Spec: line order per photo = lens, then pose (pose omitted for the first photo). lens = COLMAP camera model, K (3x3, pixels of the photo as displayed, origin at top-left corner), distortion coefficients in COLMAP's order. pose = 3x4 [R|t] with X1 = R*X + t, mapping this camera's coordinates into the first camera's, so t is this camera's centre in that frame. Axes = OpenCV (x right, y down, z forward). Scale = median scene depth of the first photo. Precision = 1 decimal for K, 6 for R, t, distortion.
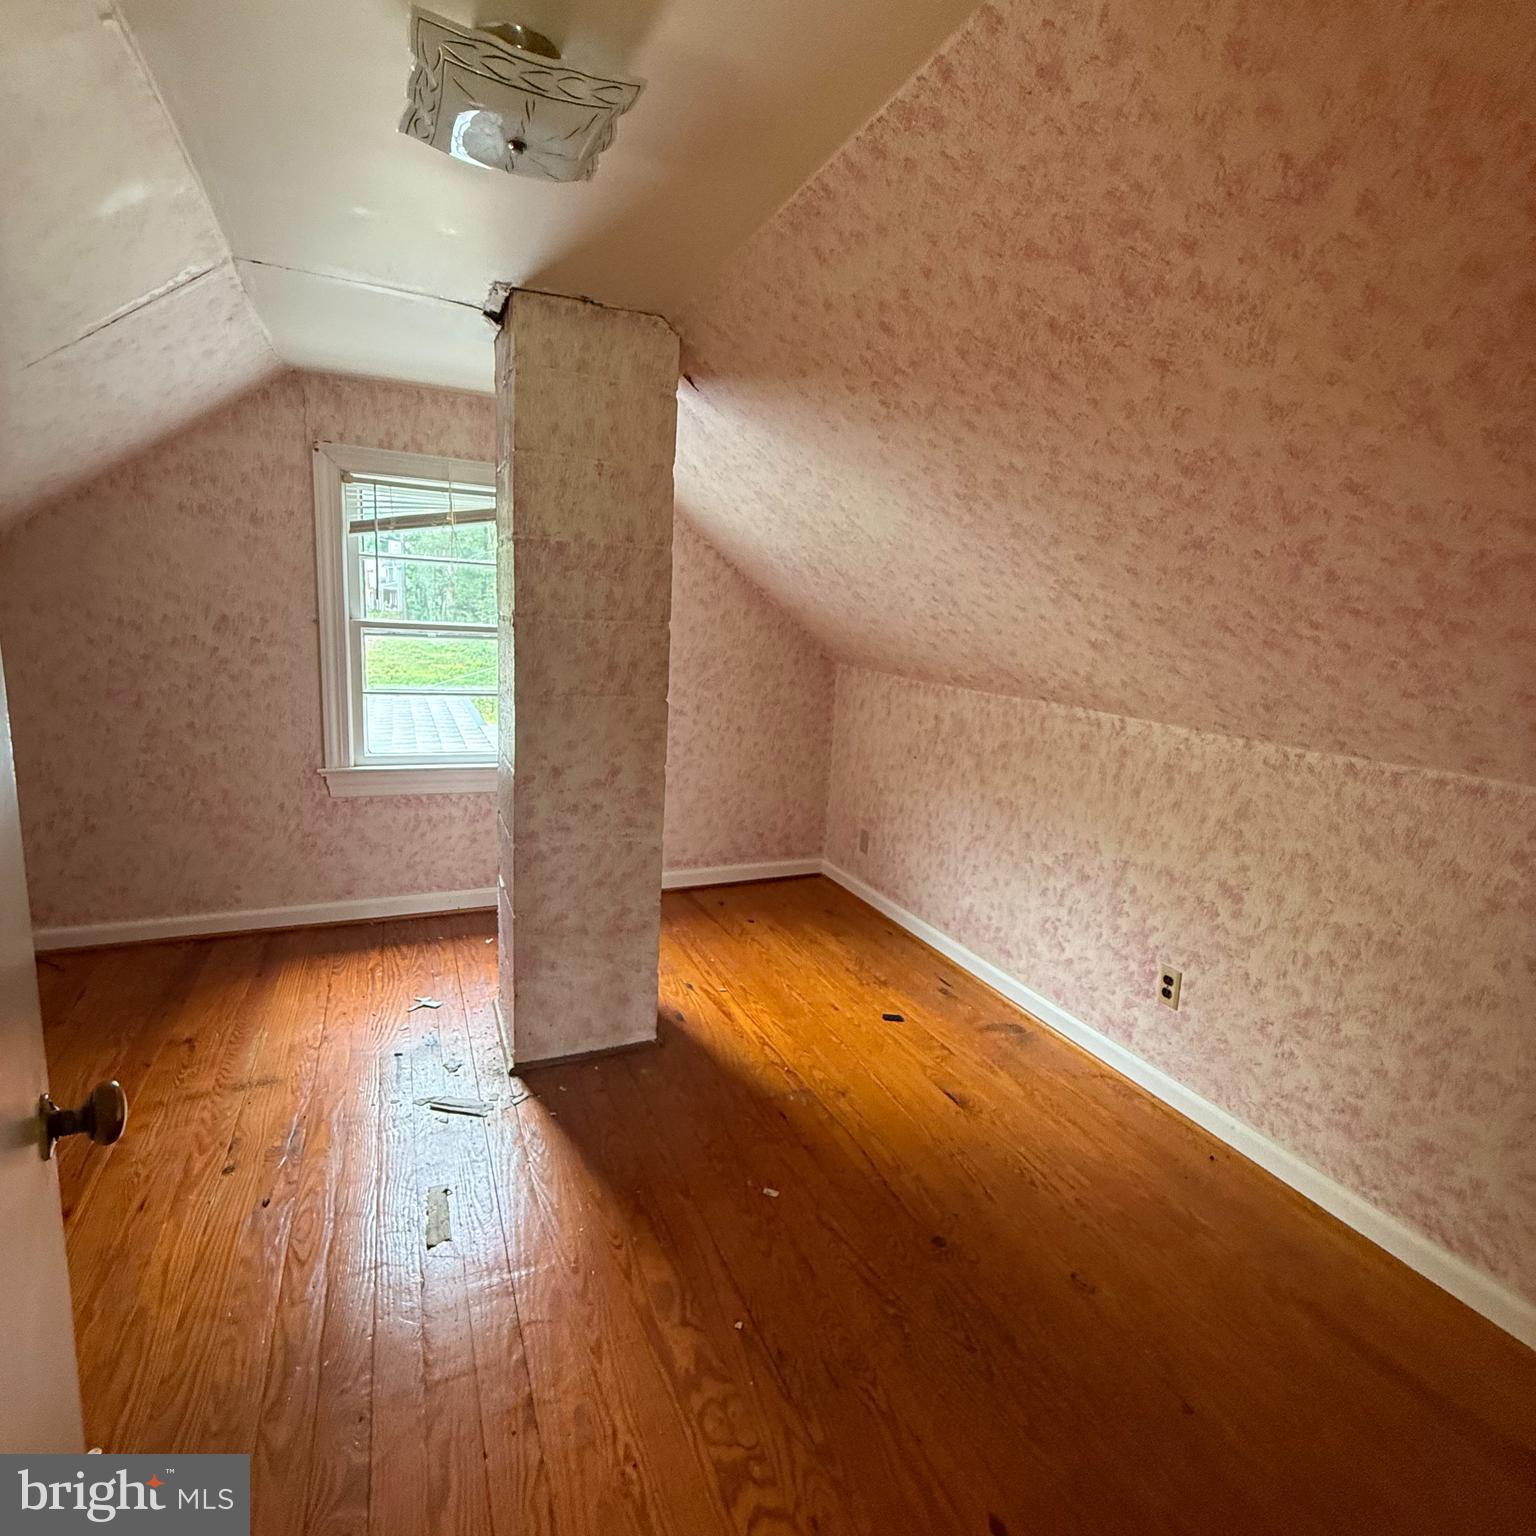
lens RADIAL K [[816.5, 0, 769.2], [0, 816.5, 762.5], [0, 0, 1]] dist [-0.001514, 0.000216]
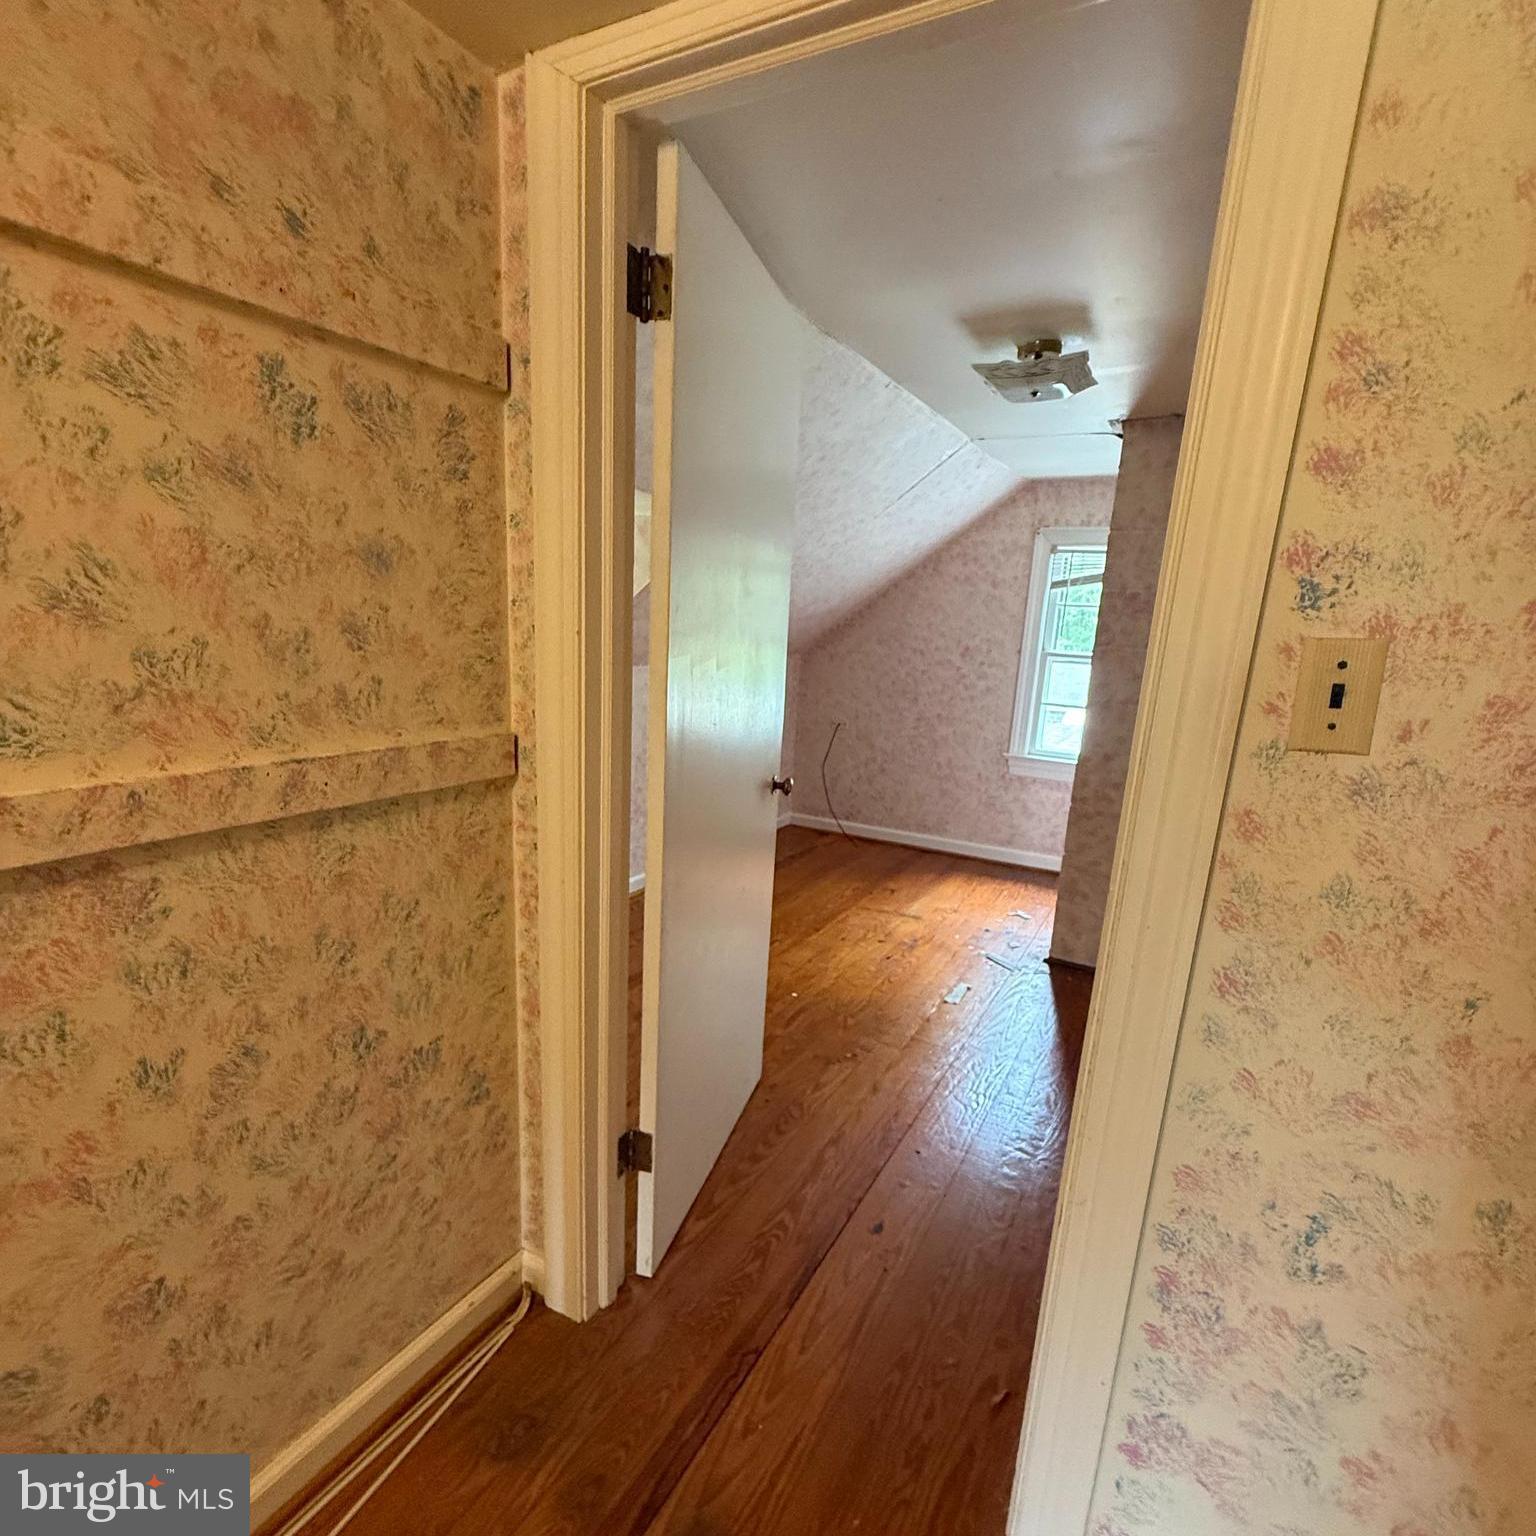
lens RADIAL K [[816.5, 0, 769.6], [0, 816.5, 814.6], [0, 0, 1]] dist [-0.001514, 0.000216]
pose [[0.597889, 0.166797, -0.784033, 0.384962], [-0.159965, 0.983264, 0.087195, 0.060045], [0.785455, 0.073285, 0.614564, -0.234285]]
